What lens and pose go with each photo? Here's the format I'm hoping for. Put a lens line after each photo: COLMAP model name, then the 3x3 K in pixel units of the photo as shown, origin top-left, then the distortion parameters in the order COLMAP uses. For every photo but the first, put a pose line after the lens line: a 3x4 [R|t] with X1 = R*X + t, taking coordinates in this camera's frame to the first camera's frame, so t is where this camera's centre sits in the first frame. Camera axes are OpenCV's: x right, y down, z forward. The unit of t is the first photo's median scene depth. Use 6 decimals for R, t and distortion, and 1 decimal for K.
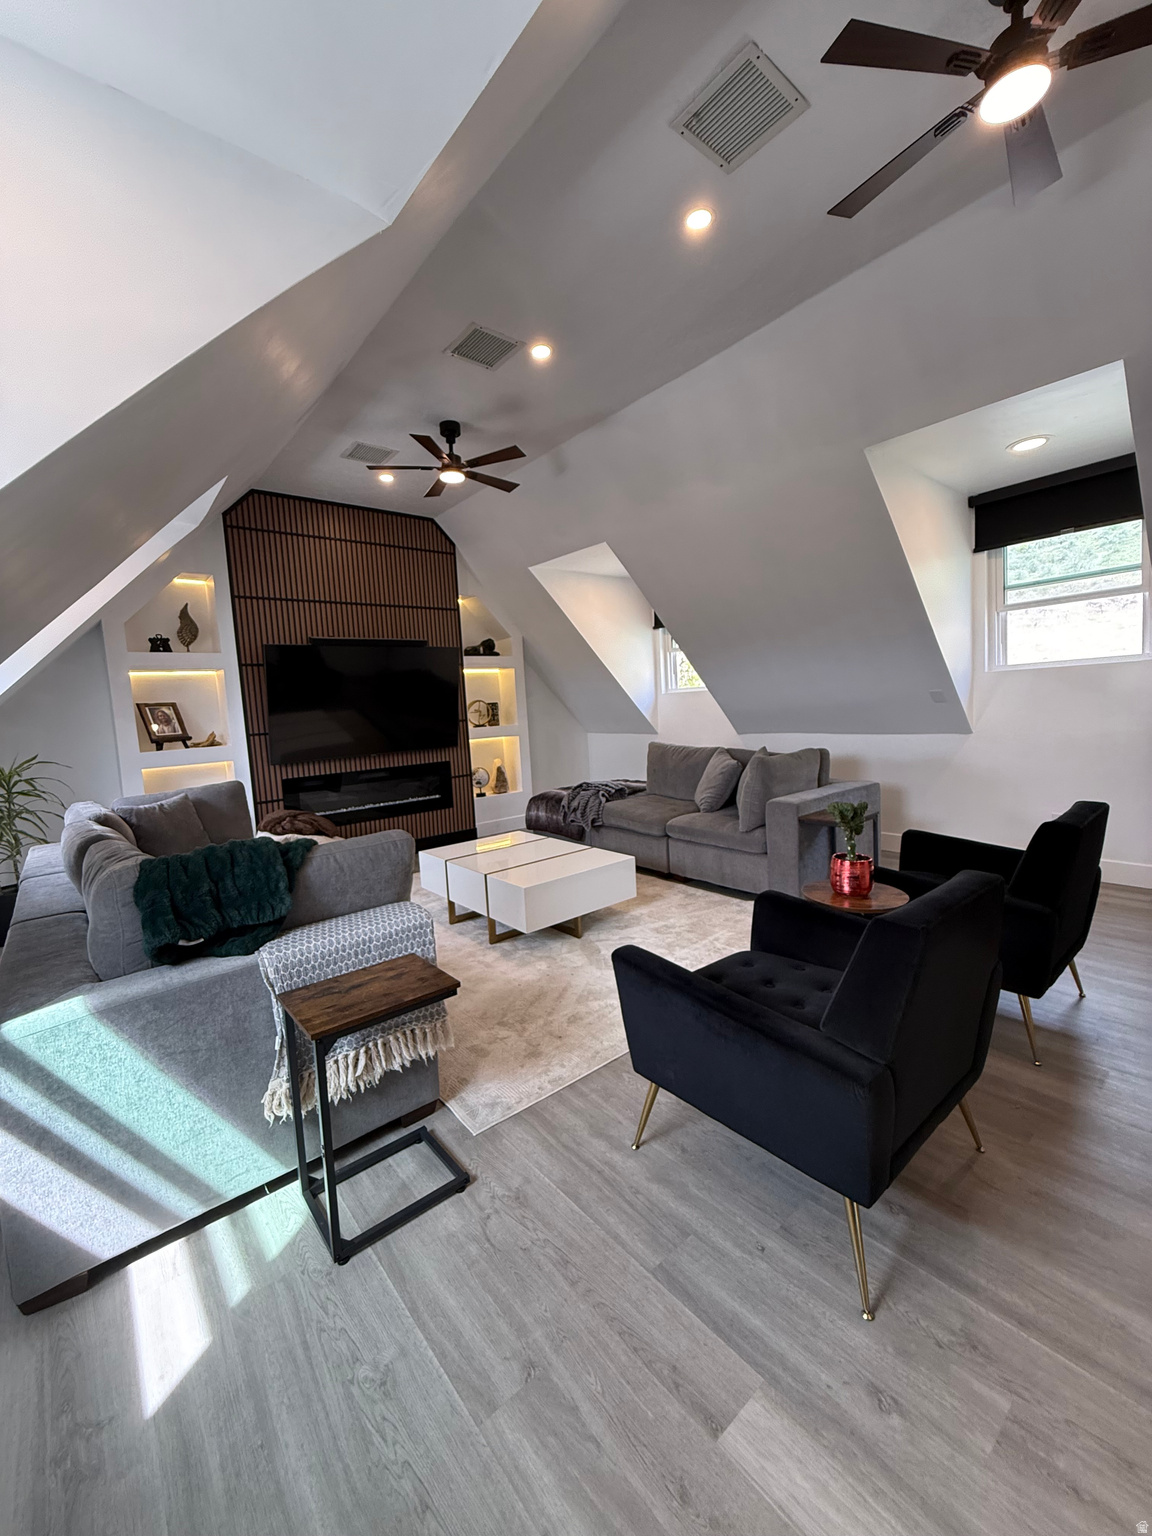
lens RADIAL K [[614.9, 0, 577.5], [0, 614.9, 762.9], [0, 0, 1]] dist [-0.001837, 0.000492]
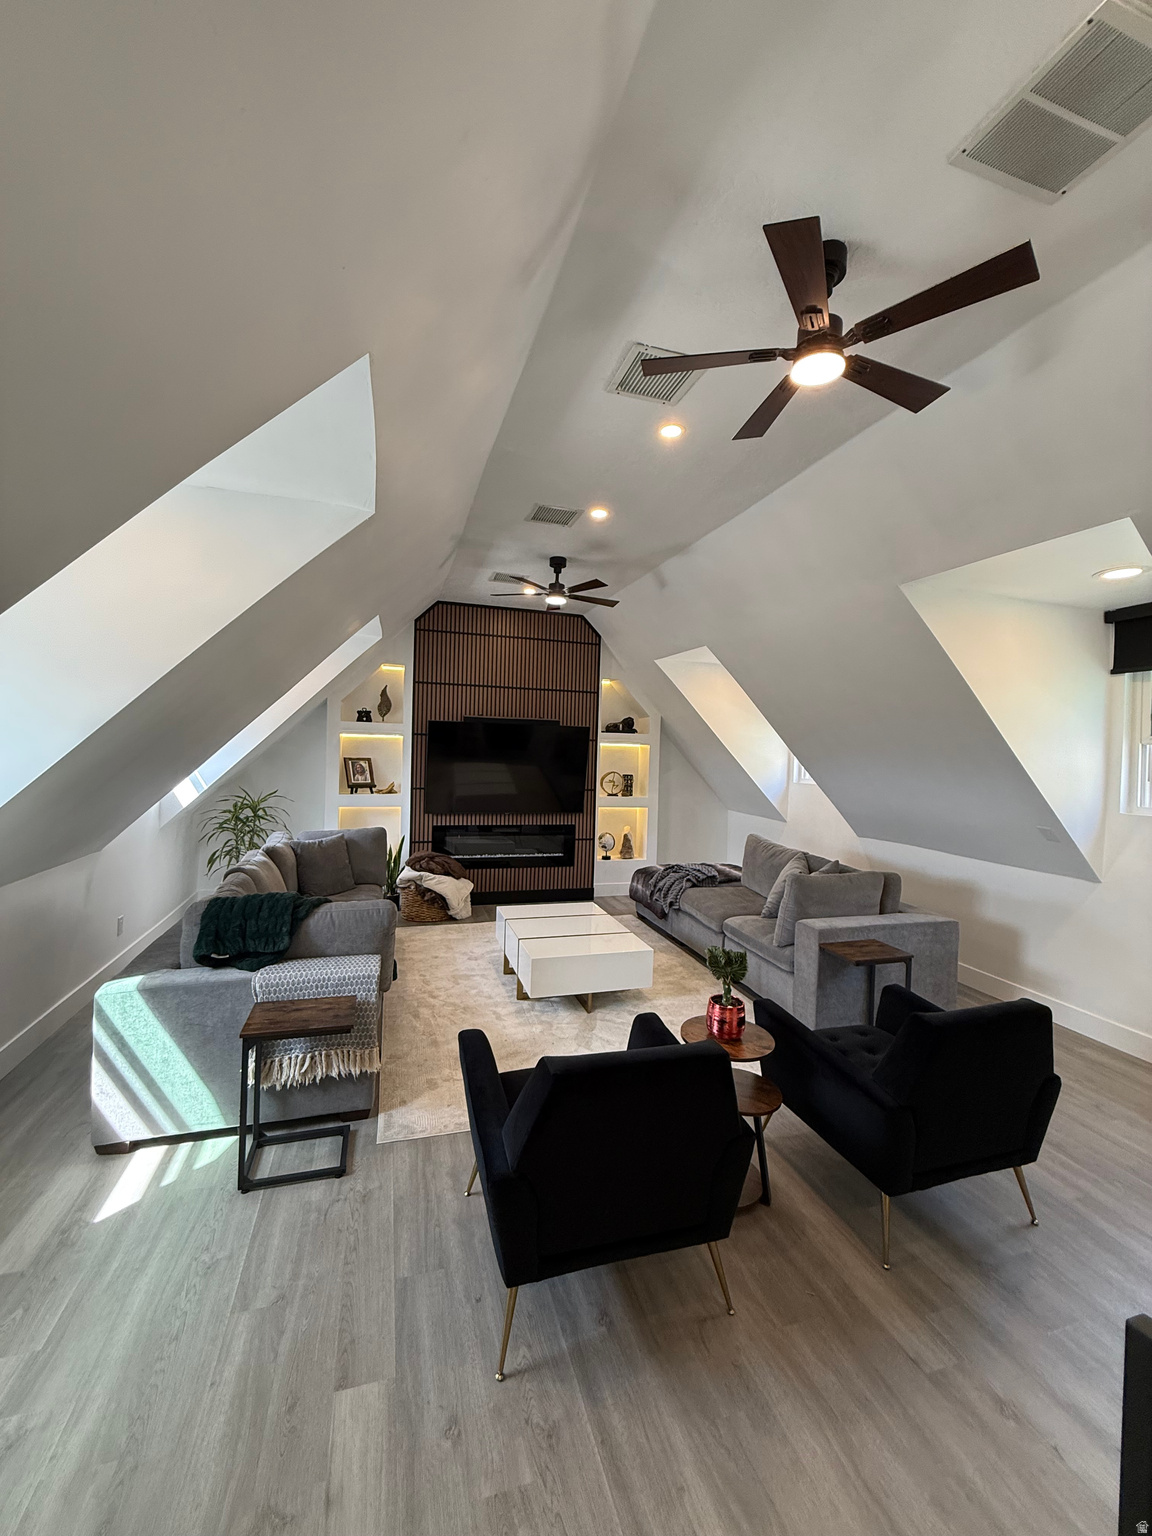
lens RADIAL K [[612.1, 0, 575.8], [0, 612.1, 762.2], [0, 0, 1]] dist [-0.000970, 0.000348]
pose [[0.919253, 0.091679, -0.382843, 0.322768], [-0.117742, 0.992017, -0.045156, -0.101158], [0.375647, 0.086586, 0.922709, -0.066883]]
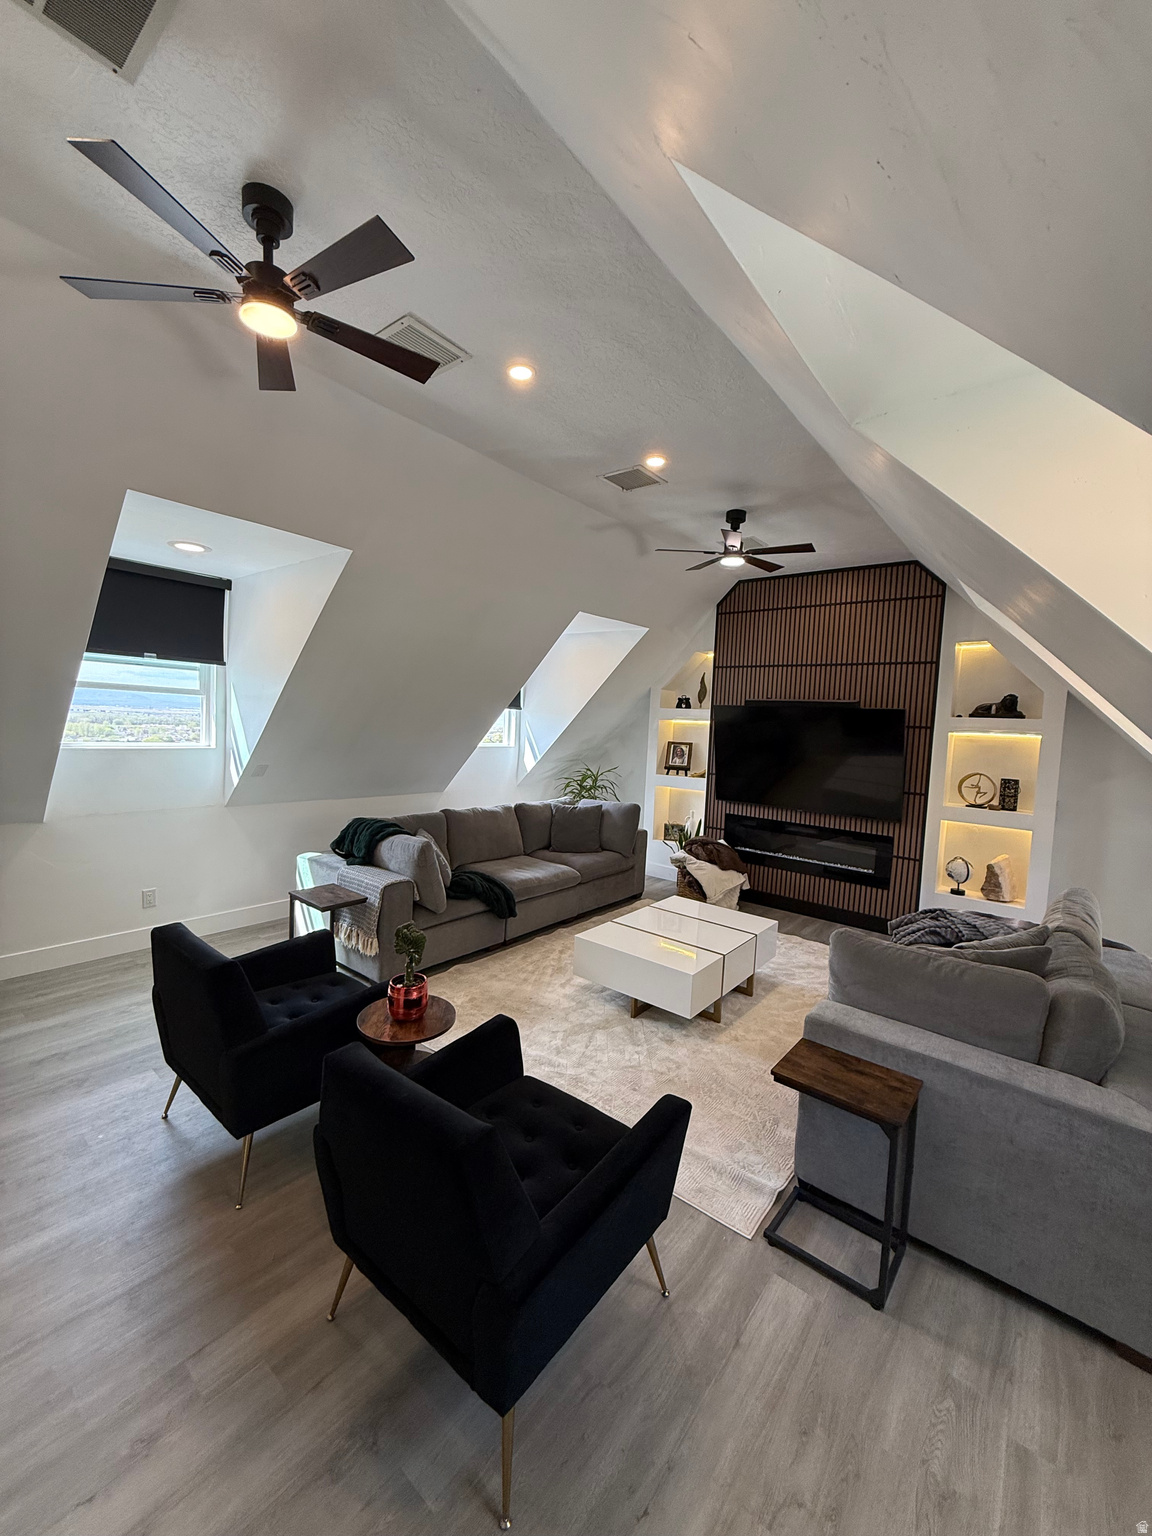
lens RADIAL K [[612.1, 0, 575.8], [0, 612.1, 762.2], [0, 0, 1]] dist [-0.000970, 0.000348]
pose [[0.190602, 0.132340, -0.972706, 0.811173], [-0.149901, 0.983175, 0.104391, -0.198211], [0.970155, 0.125912, 0.207233, 0.568944]]
